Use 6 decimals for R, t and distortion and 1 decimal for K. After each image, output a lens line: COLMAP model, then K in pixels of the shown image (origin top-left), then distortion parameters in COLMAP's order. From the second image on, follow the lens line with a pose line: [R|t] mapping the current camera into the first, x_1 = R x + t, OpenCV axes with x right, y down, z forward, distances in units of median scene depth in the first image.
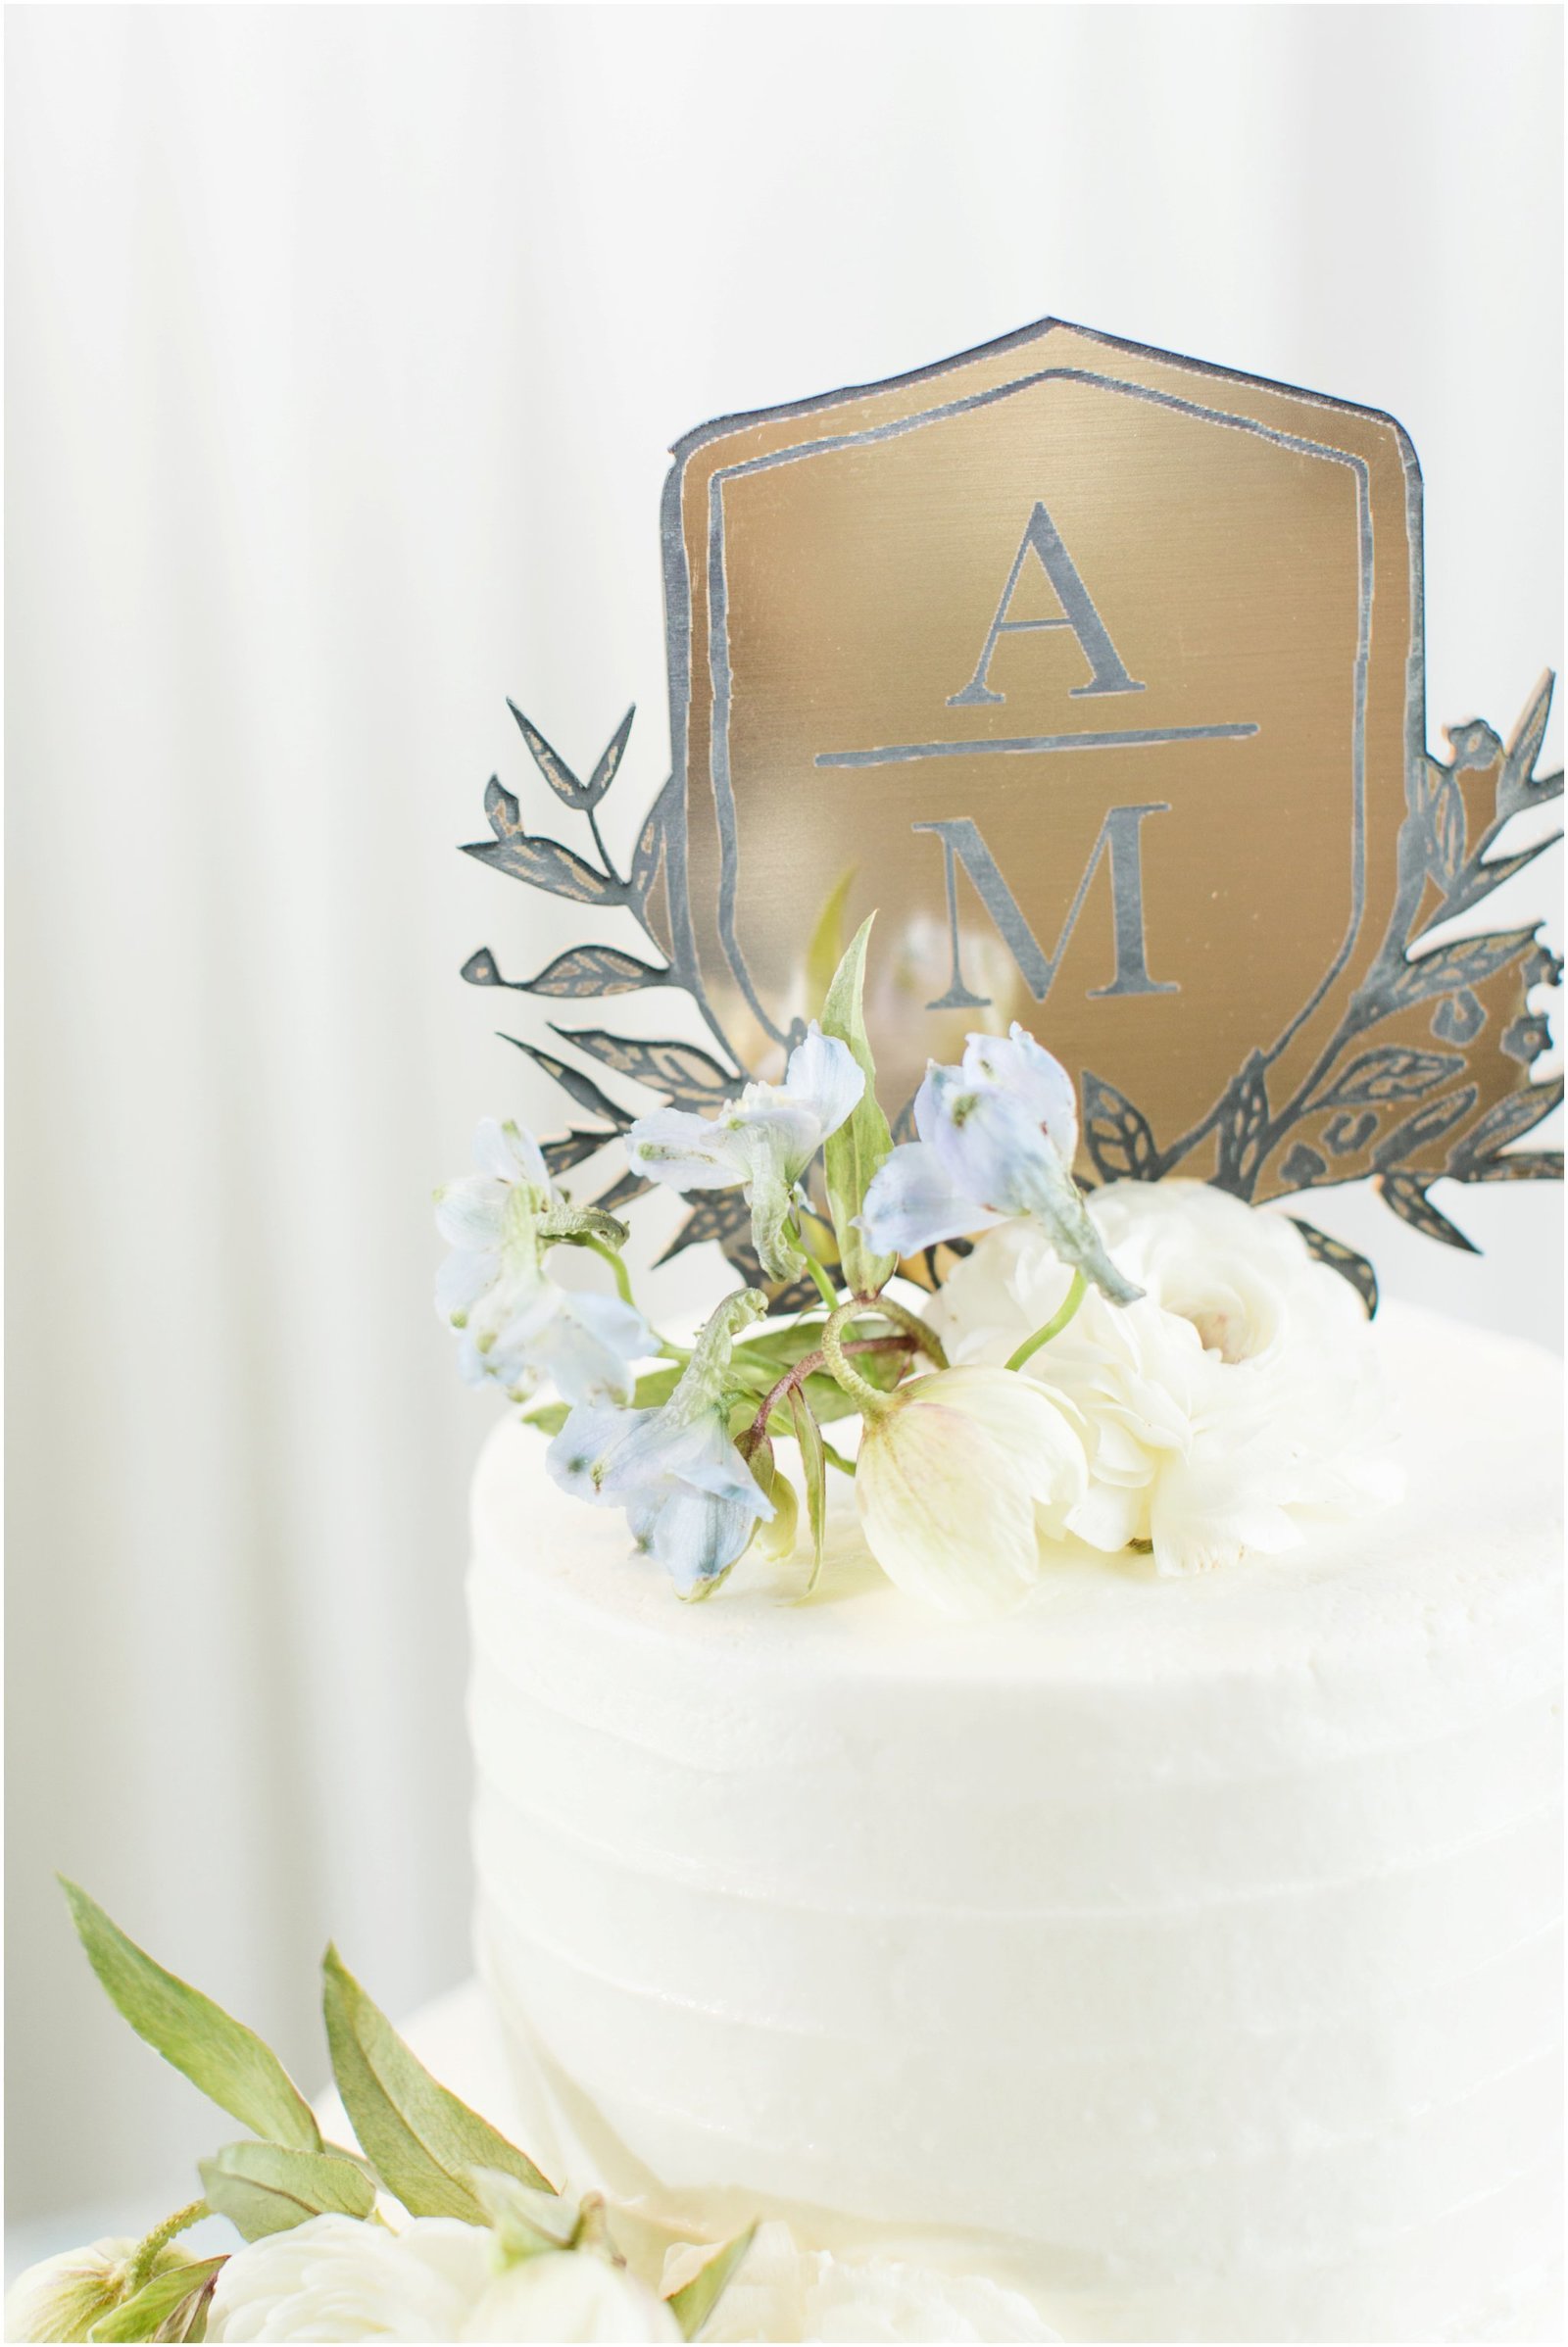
lens RADIAL K [[4286.2, 0, 662.3], [0, 4286.2, 1174.6], [0, 0, 1]] dist [-0.018354, -0.010423]
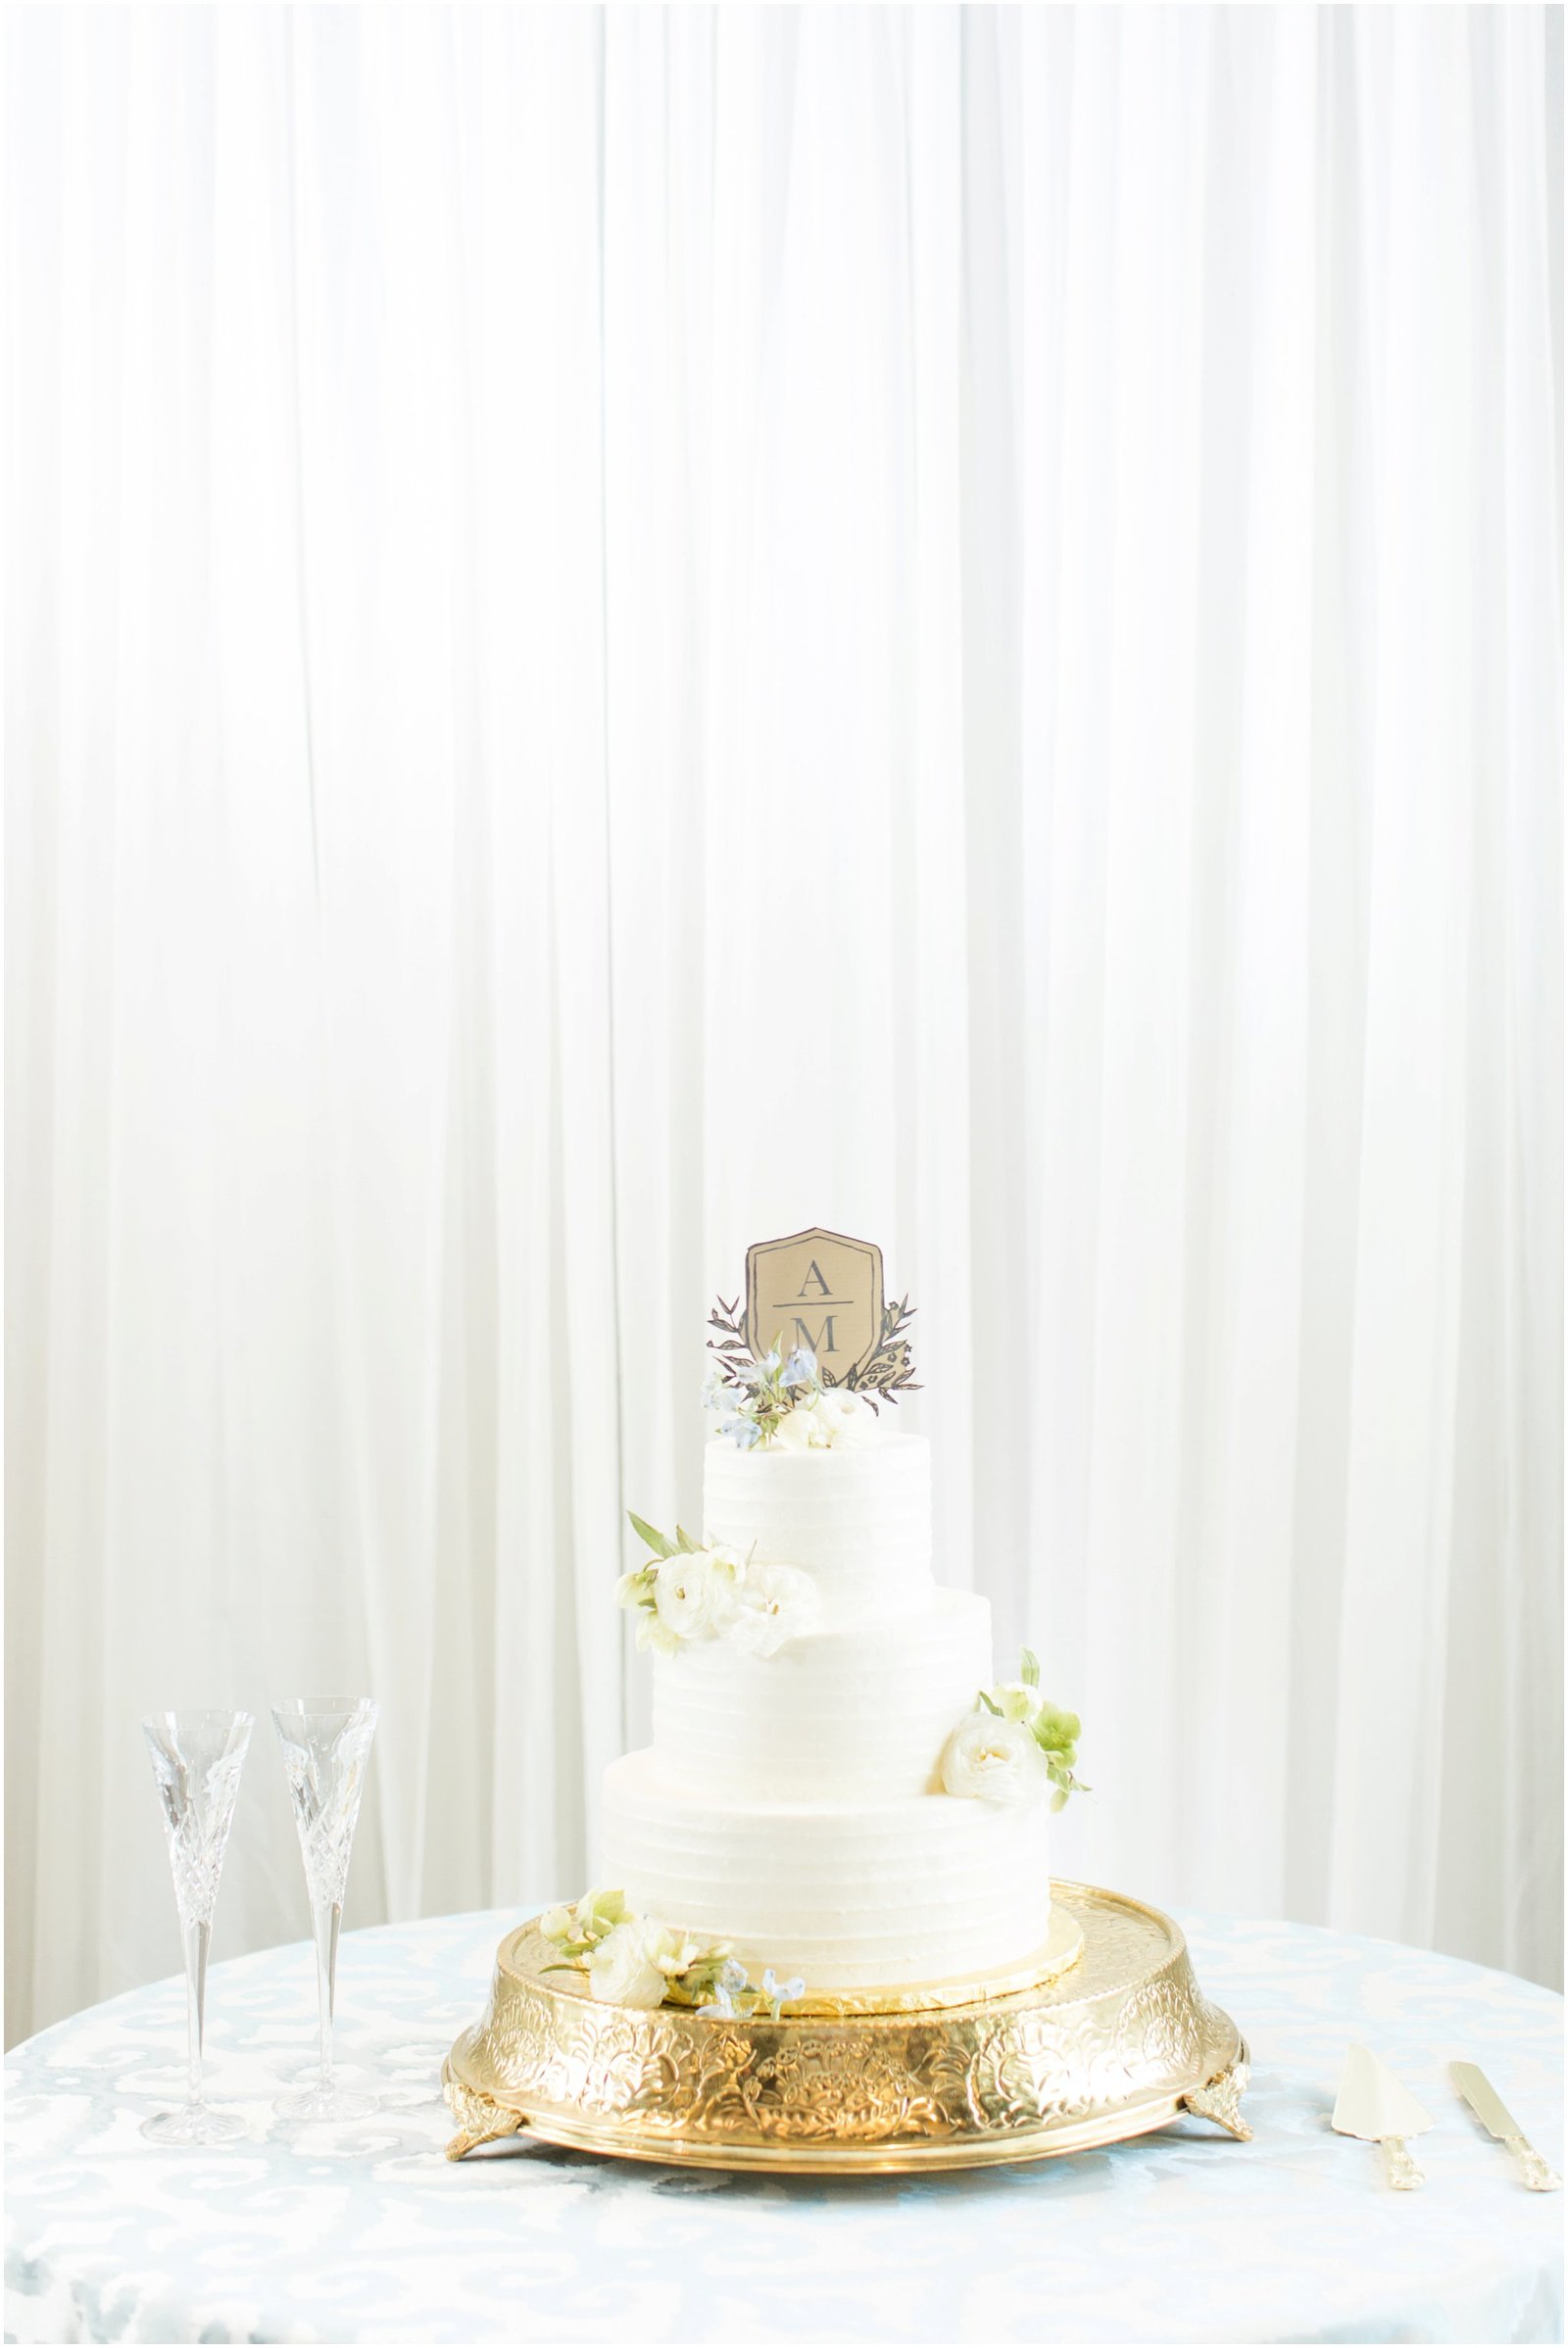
lens RADIAL K [[3610.5, 0, 784.0], [0, 3610.5, 1174.0], [0, 0, 1]] dist [0.005559, -0.006353]
pose [[0.999679, 0.020053, 0.015474, -0.023884], [-0.015917, 0.972577, -0.232035, 0.797864], [-0.019703, 0.231715, 0.972584, -3.476089]]
